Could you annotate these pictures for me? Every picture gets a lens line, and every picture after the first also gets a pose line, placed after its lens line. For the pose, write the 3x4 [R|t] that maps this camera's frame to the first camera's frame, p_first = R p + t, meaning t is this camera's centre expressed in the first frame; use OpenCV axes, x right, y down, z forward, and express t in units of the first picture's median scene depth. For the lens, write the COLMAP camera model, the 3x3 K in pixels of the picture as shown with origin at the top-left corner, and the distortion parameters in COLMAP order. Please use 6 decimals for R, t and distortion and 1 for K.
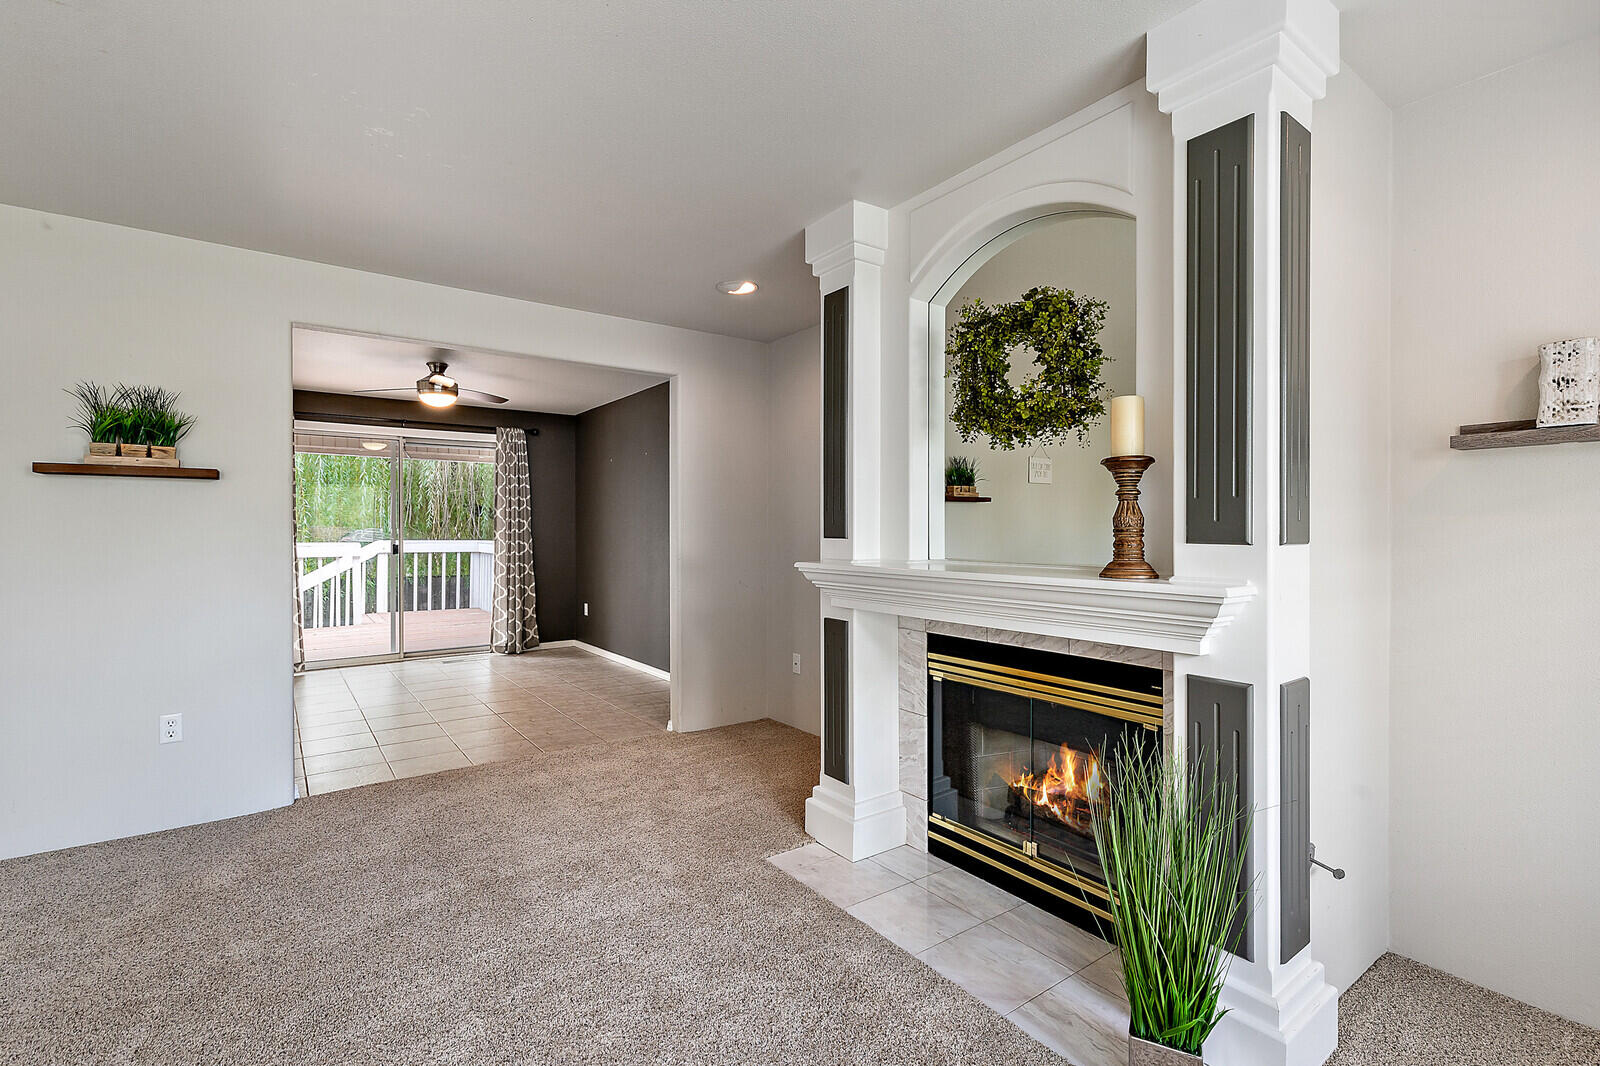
lens RADIAL K [[735.4, 0, 805.0], [0, 735.4, 531.9], [0, 0, 1]] dist [0.009346, -0.002055]
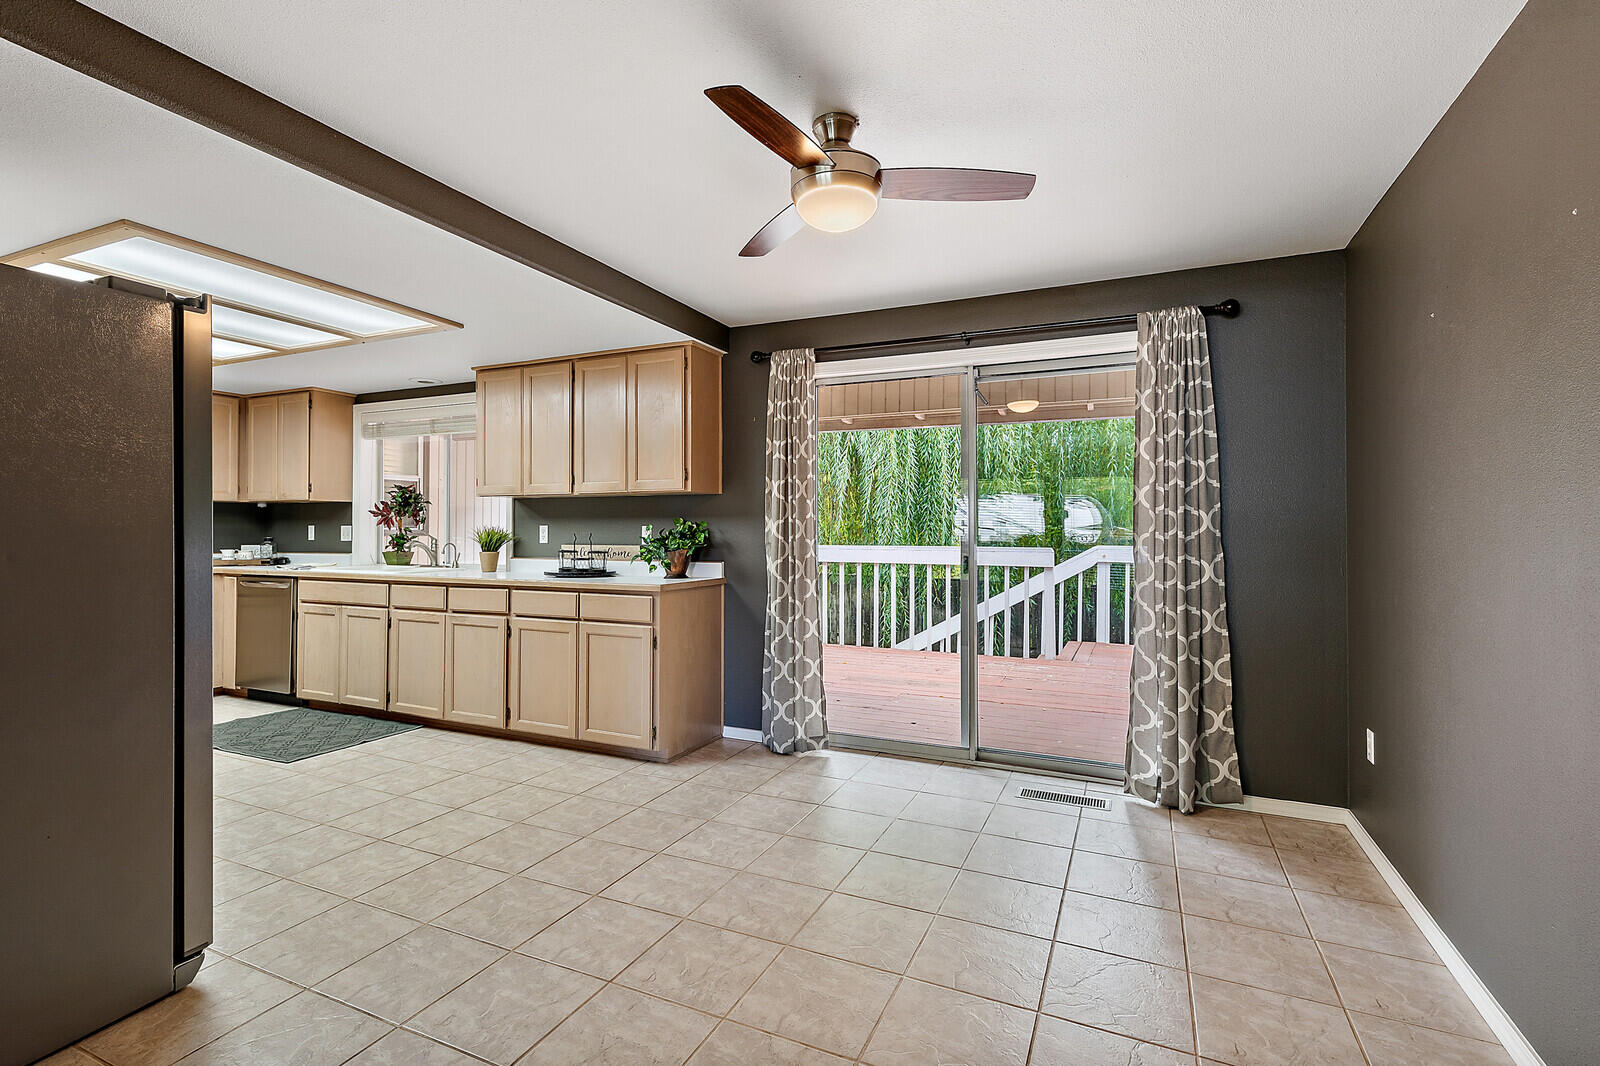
lens RADIAL K [[735.4, 0, 811.1], [0, 735.4, 524.1], [0, 0, 1]] dist [0.009346, -0.002055]
pose [[0.489222, -0.002245, -0.872157, -0.275683], [-0.008239, 0.999940, -0.007195, -0.007410], [0.872121, 0.010706, 0.489174, 1.459751]]
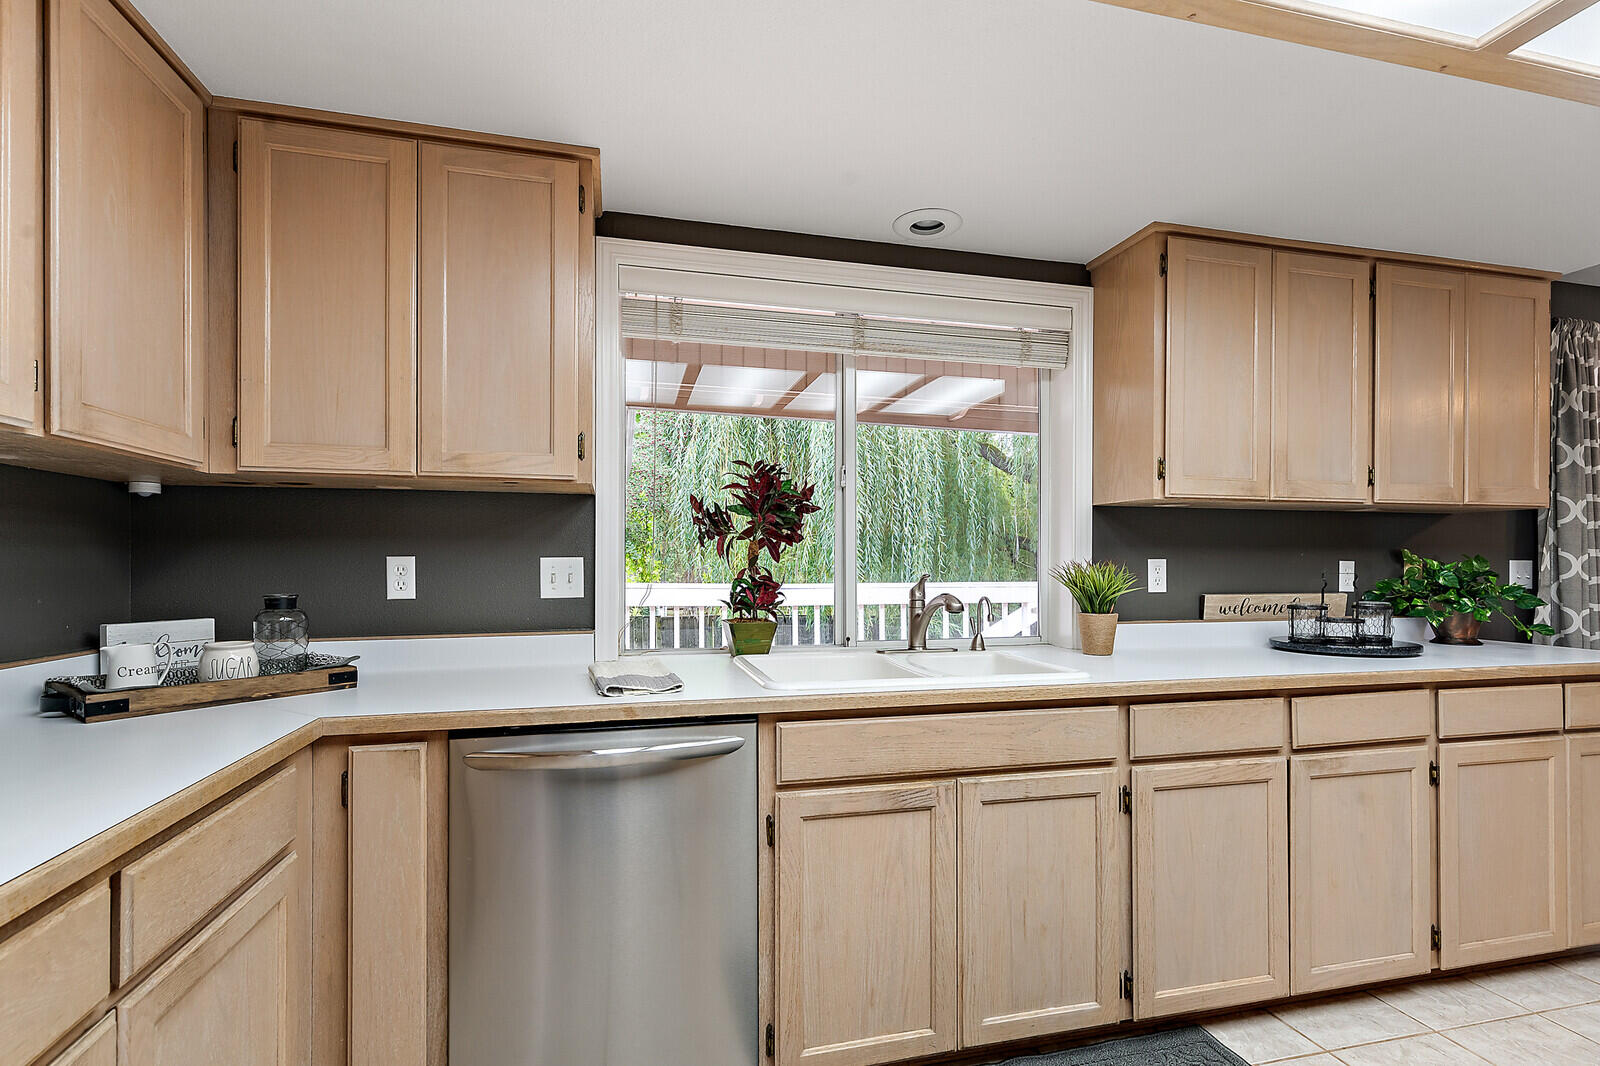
lens RADIAL K [[735.4, 0, 805.6], [0, 735.4, 557.3], [0, 0, 1]] dist [0.009346, -0.002055]
pose [[0.925560, 0.004295, -0.378576, -2.135918], [-0.007913, 0.999937, -0.008002, -0.002828], [0.378517, 0.010402, 0.925536, 0.745060]]
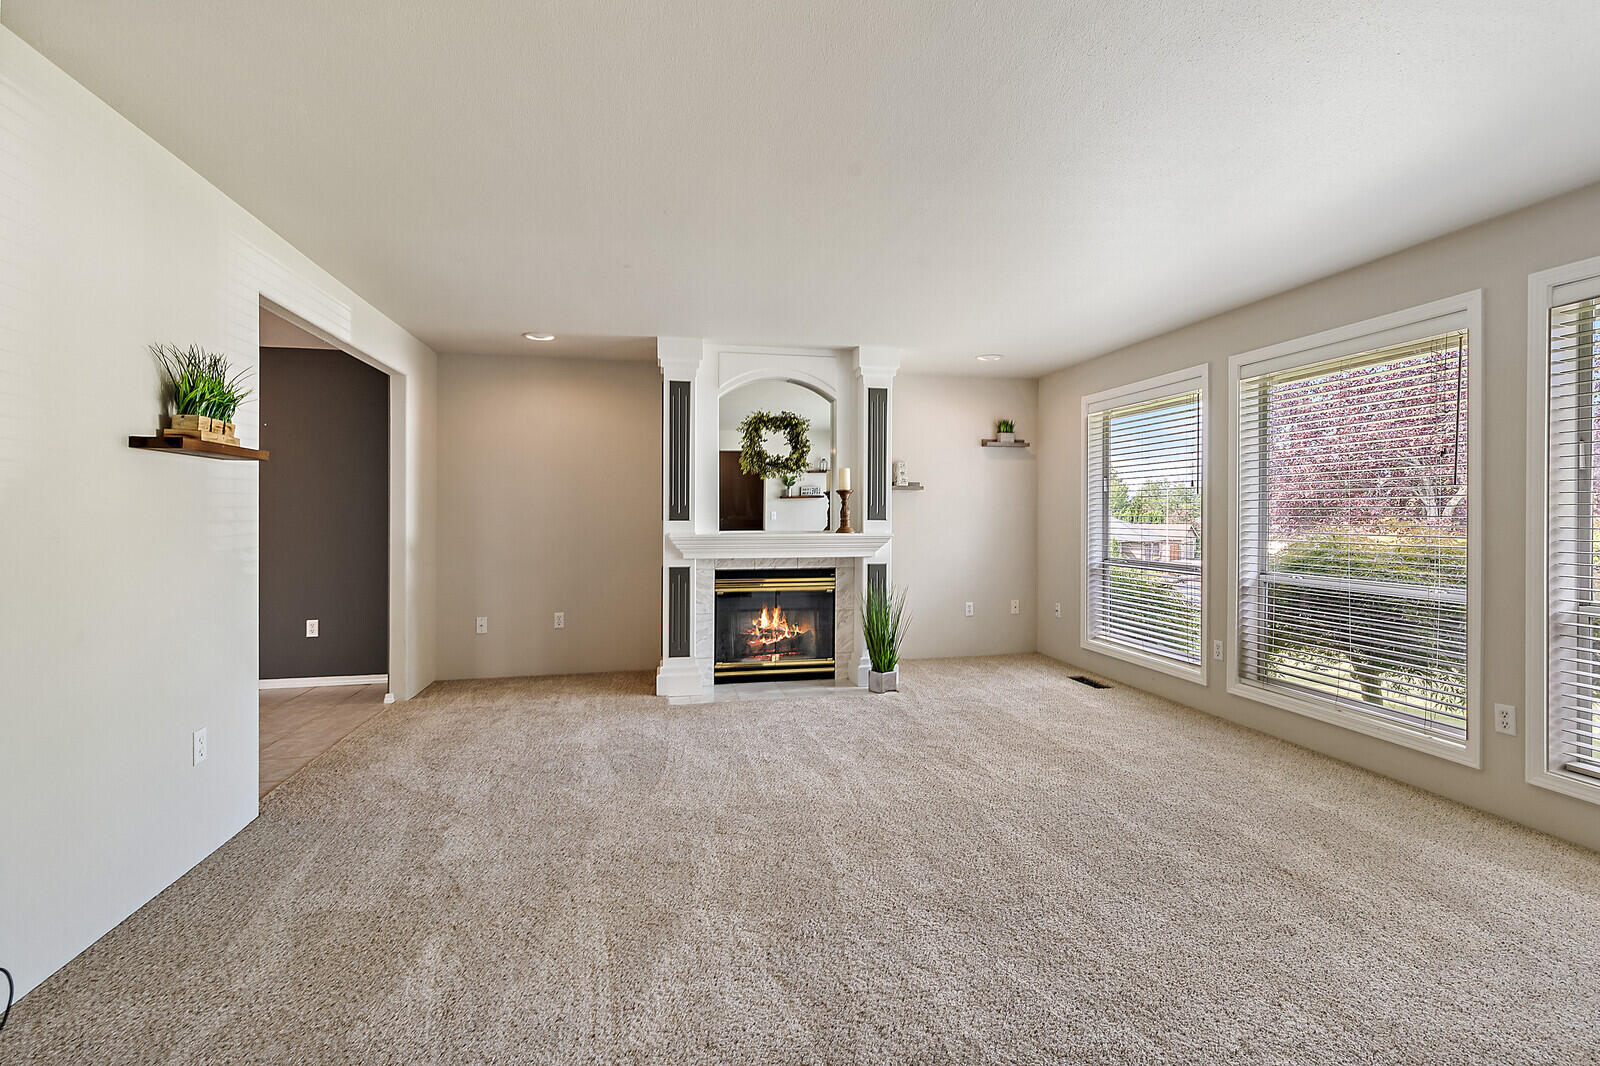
lens RADIAL K [[735.4, 0, 804.5], [0, 735.4, 514.7], [0, 0, 1]] dist [0.009346, -0.002055]
pose [[0.408516, 0.001105, 0.912751, -1.428858], [0.004935, 0.999982, -0.003419, 0.001594], [-0.912738, 0.005902, 0.408503, 0.004013]]
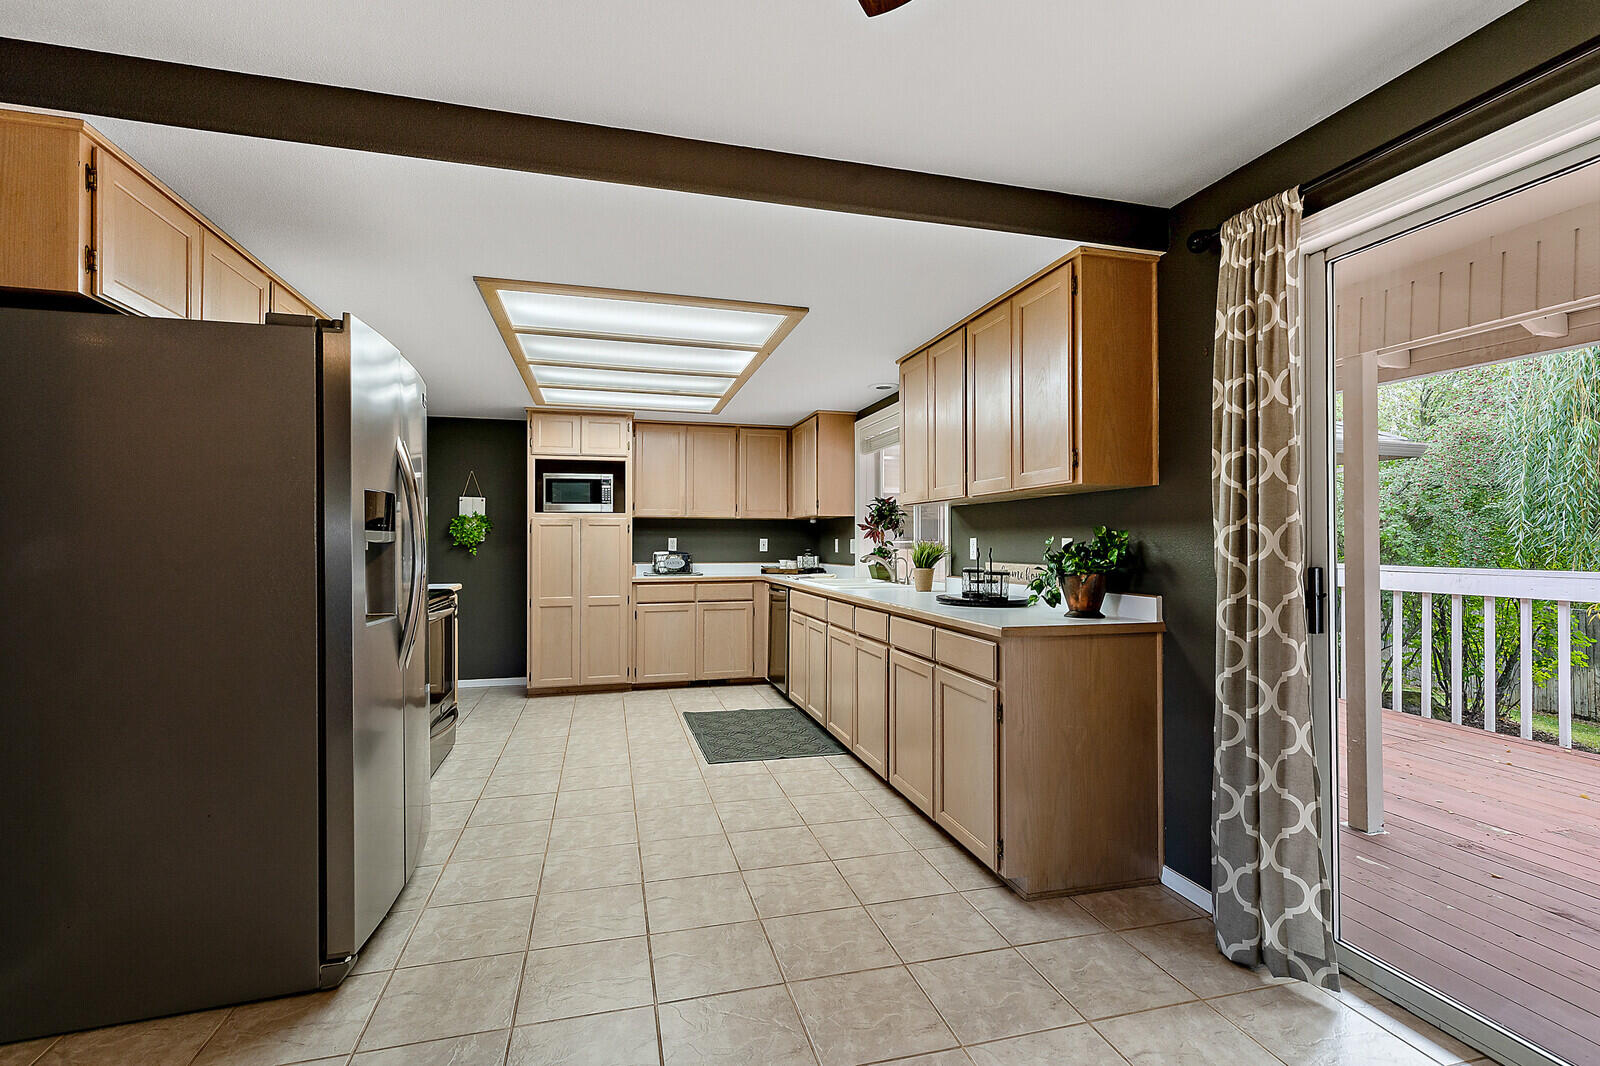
lens RADIAL K [[735.4, 0, 798.6], [0, 735.4, 533.8], [0, 0, 1]] dist [0.009346, -0.002055]
pose [[-0.368336, -0.006228, -0.929672, -0.654579], [-0.003980, 0.999979, -0.005122, -0.010393], [0.929684, 0.001813, -0.368353, 1.961347]]
